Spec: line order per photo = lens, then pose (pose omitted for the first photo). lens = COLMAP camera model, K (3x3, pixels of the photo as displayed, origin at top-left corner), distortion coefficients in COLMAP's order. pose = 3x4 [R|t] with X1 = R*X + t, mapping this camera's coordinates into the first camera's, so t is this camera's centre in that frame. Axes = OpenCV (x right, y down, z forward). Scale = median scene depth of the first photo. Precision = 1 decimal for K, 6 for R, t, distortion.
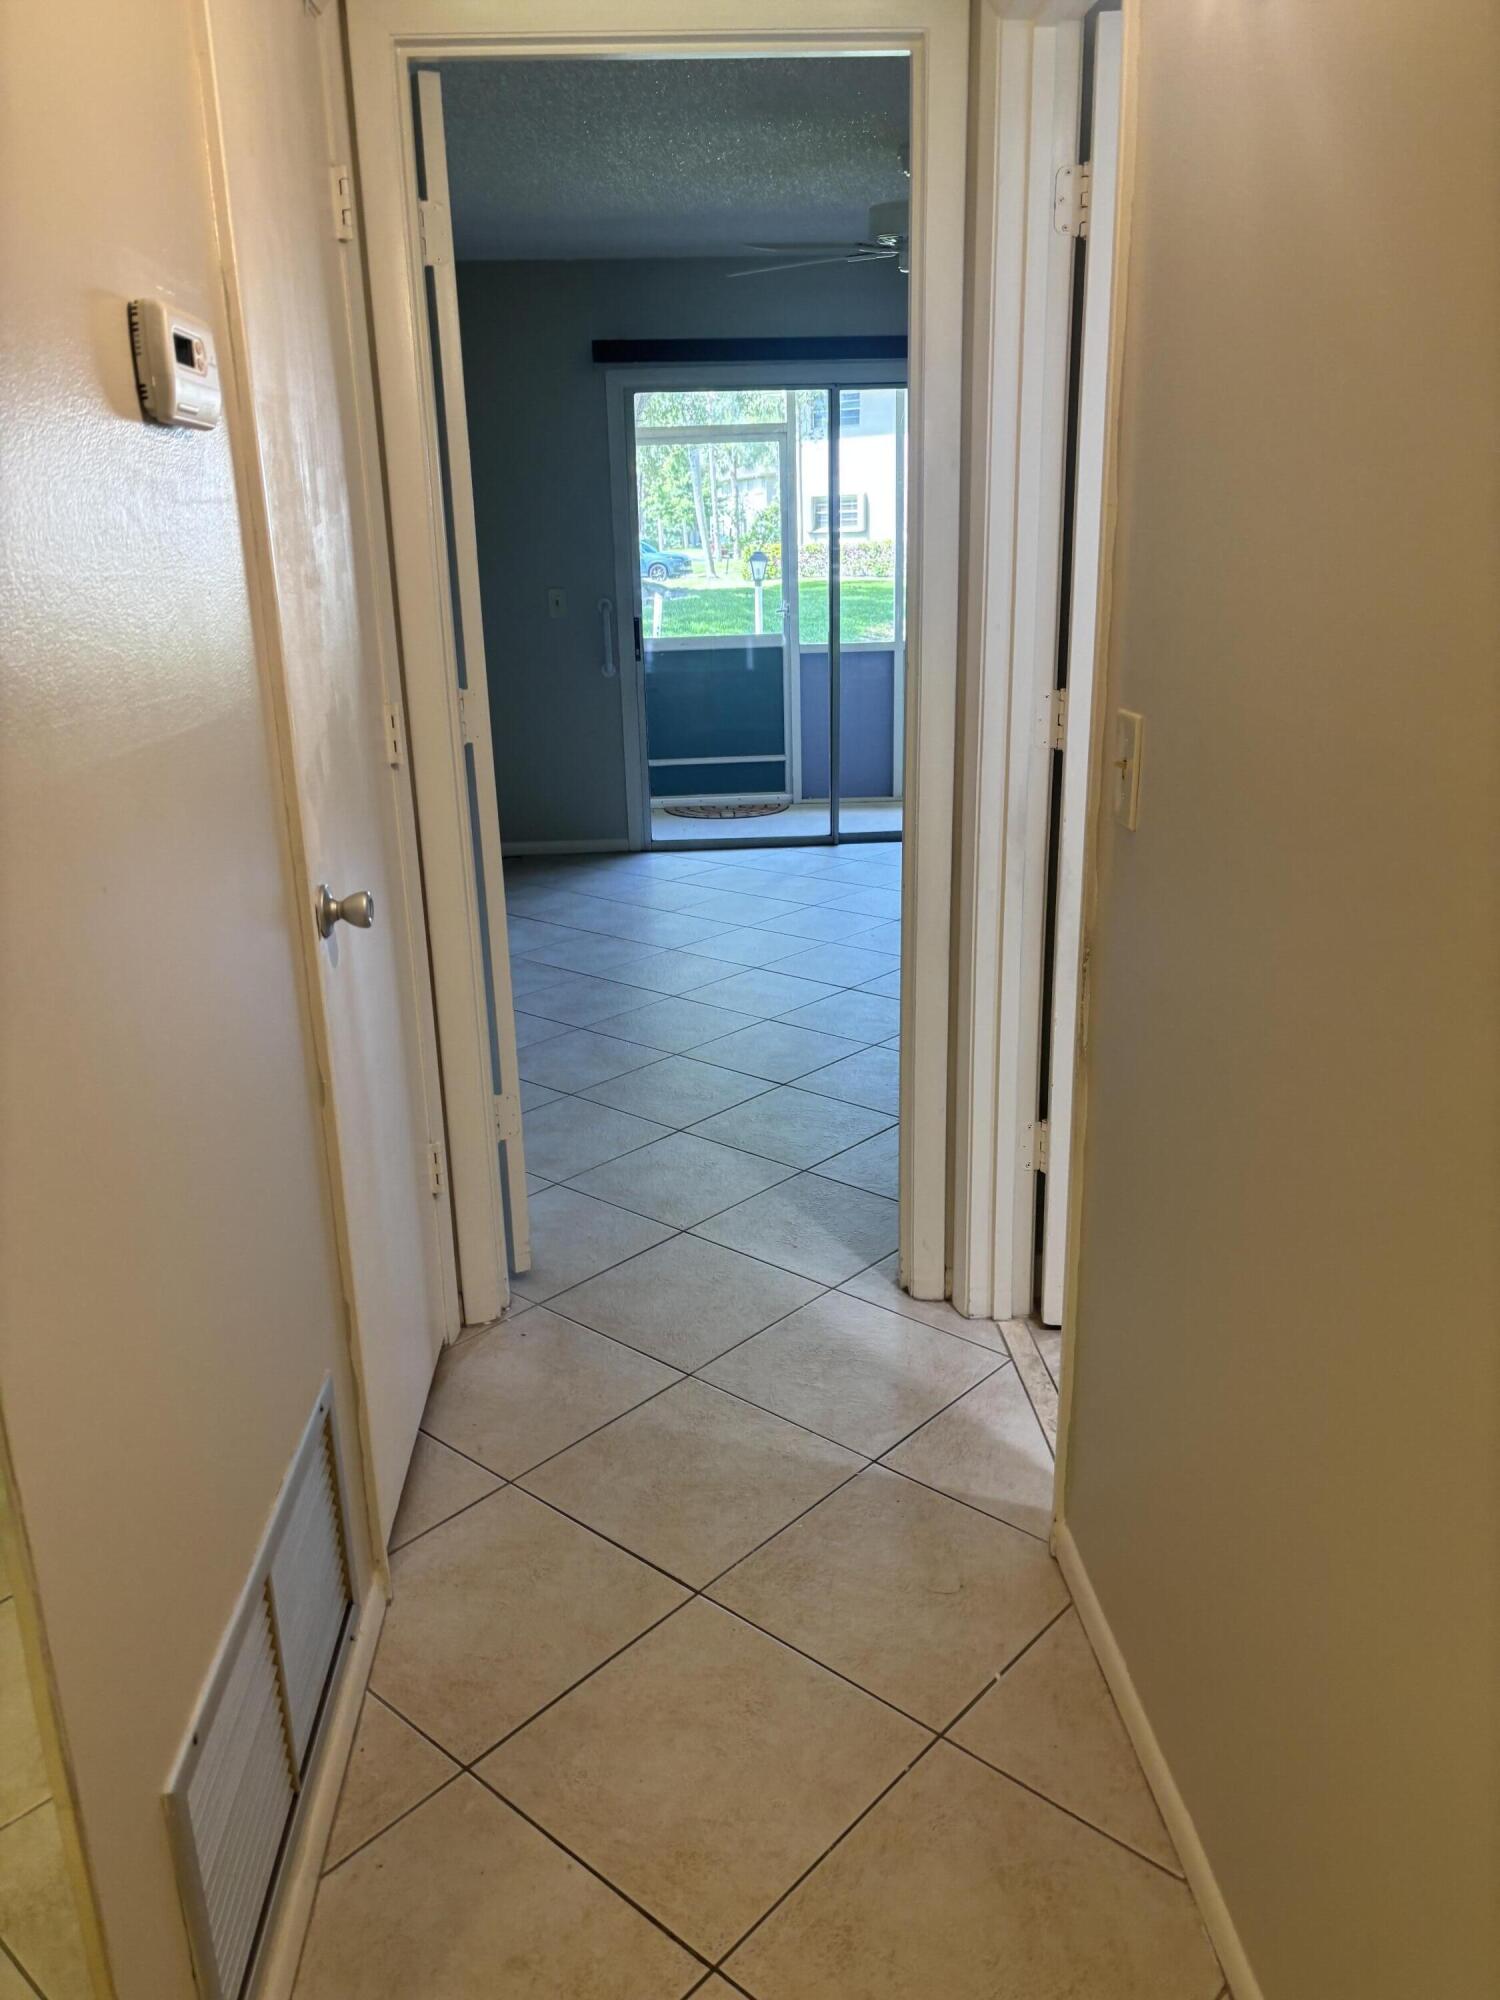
lens RADIAL K [[1508.6, 0, 750.0], [0, 1508.6, 1000.0], [0, 0, 1]] dist [0.122529, -0.128640]
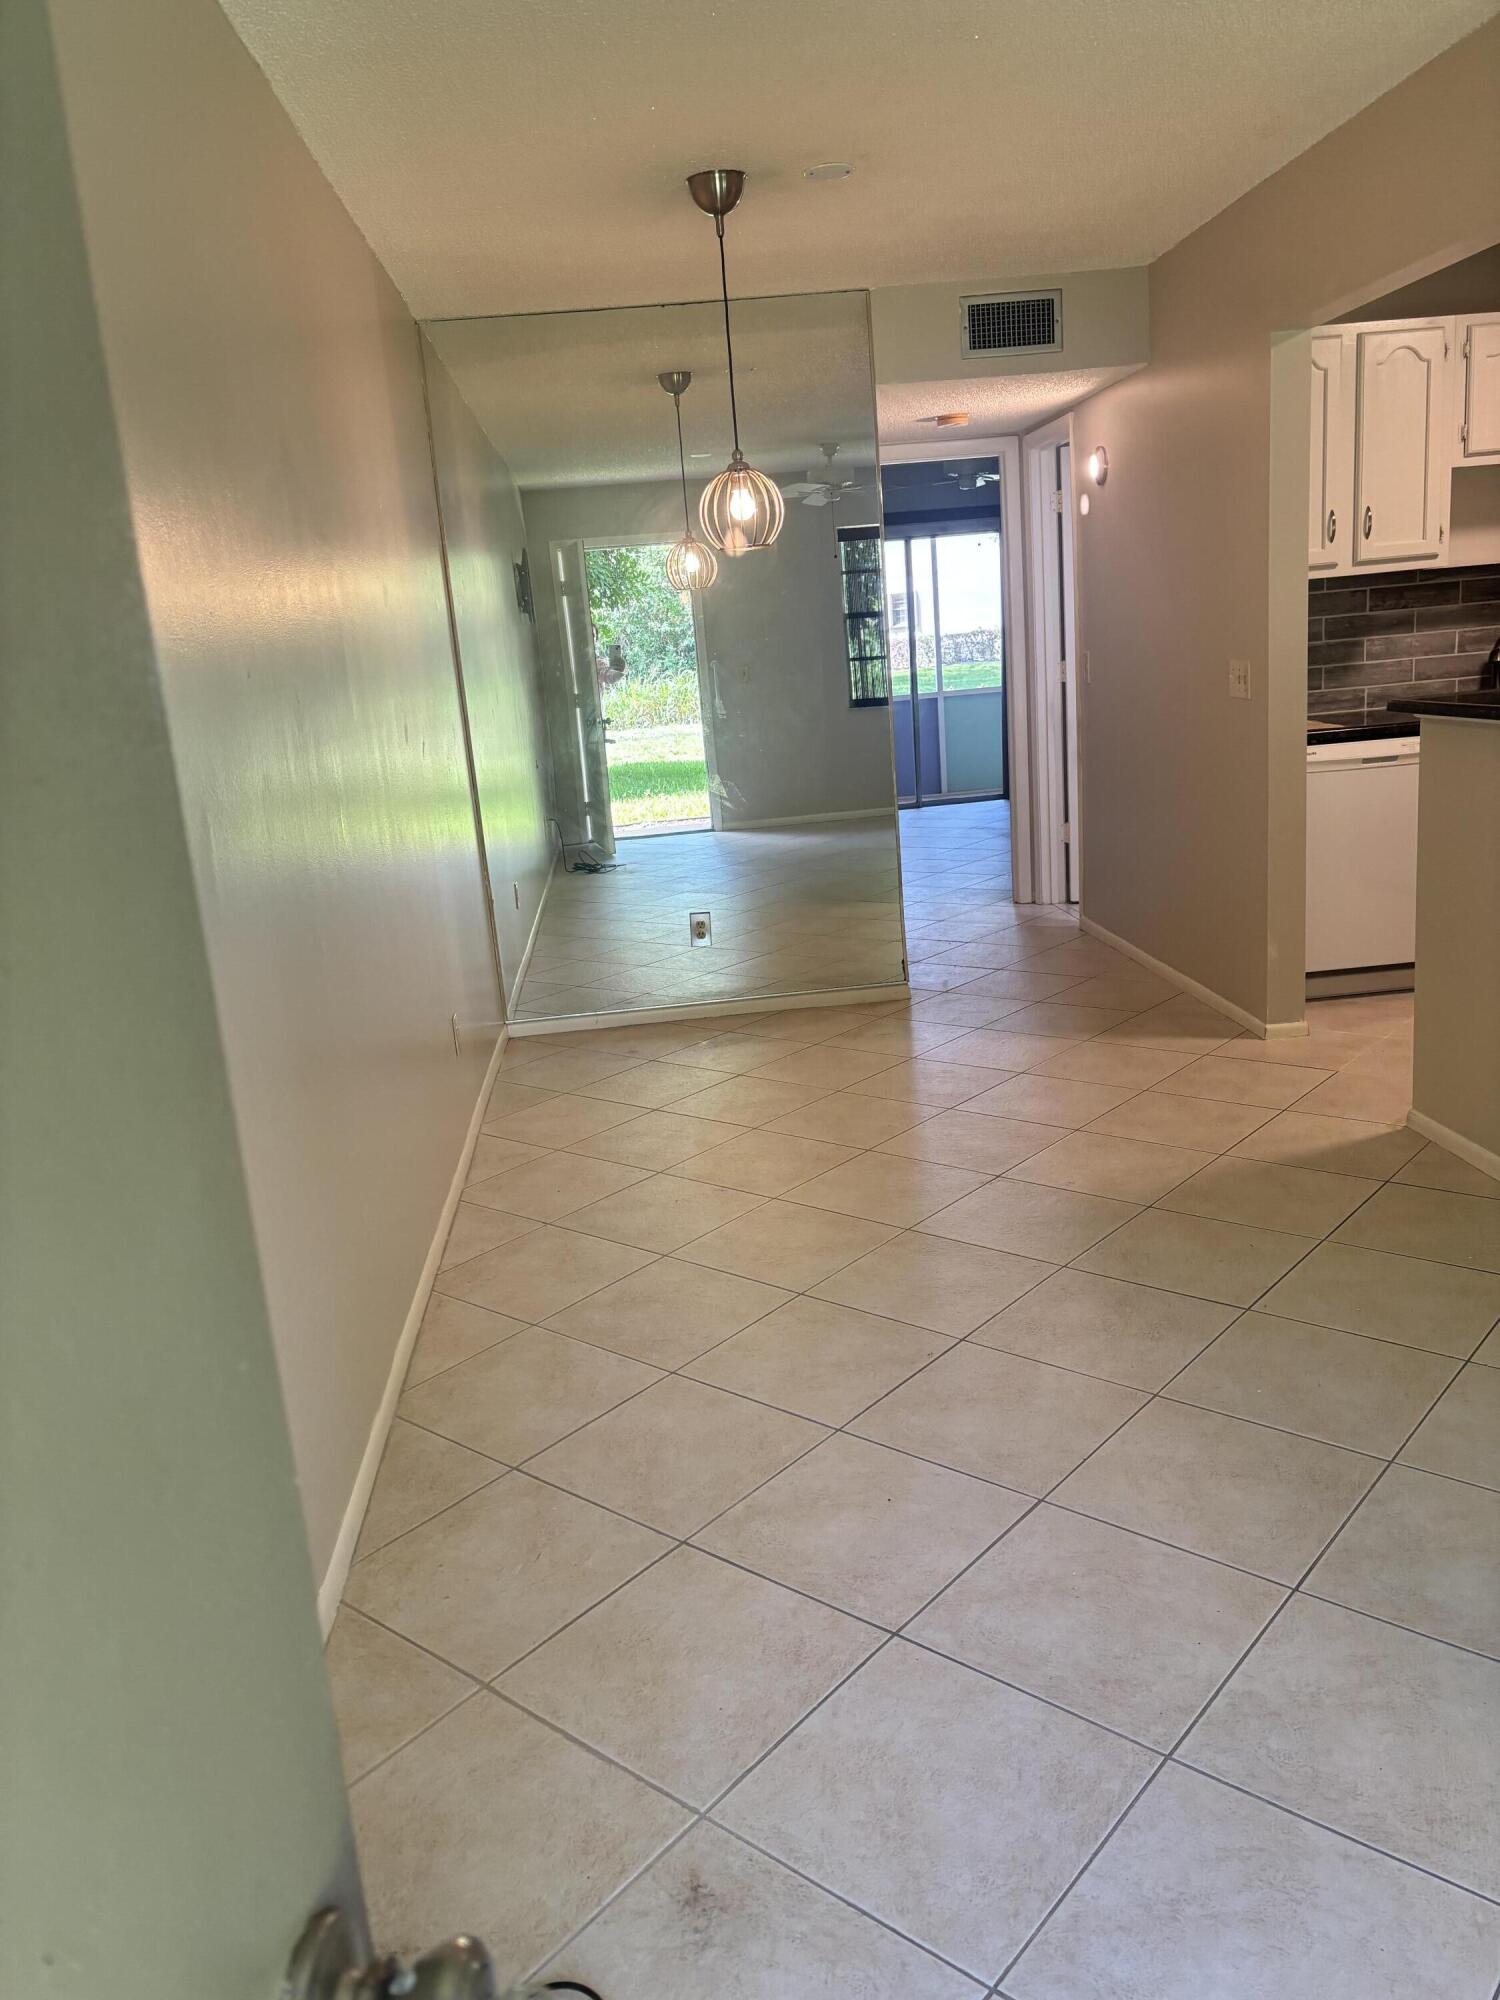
lens RADIAL K [[1509.8, 0, 750.0], [0, 1509.8, 1000.0], [0, 0, 1]] dist [0.090523, -0.095974]
pose [[0.998379, -0.056863, 0.002435, -0.108920], [0.056902, 0.996294, -0.064504, 0.148848], [0.001242, 0.064538, 0.997914, -0.462386]]
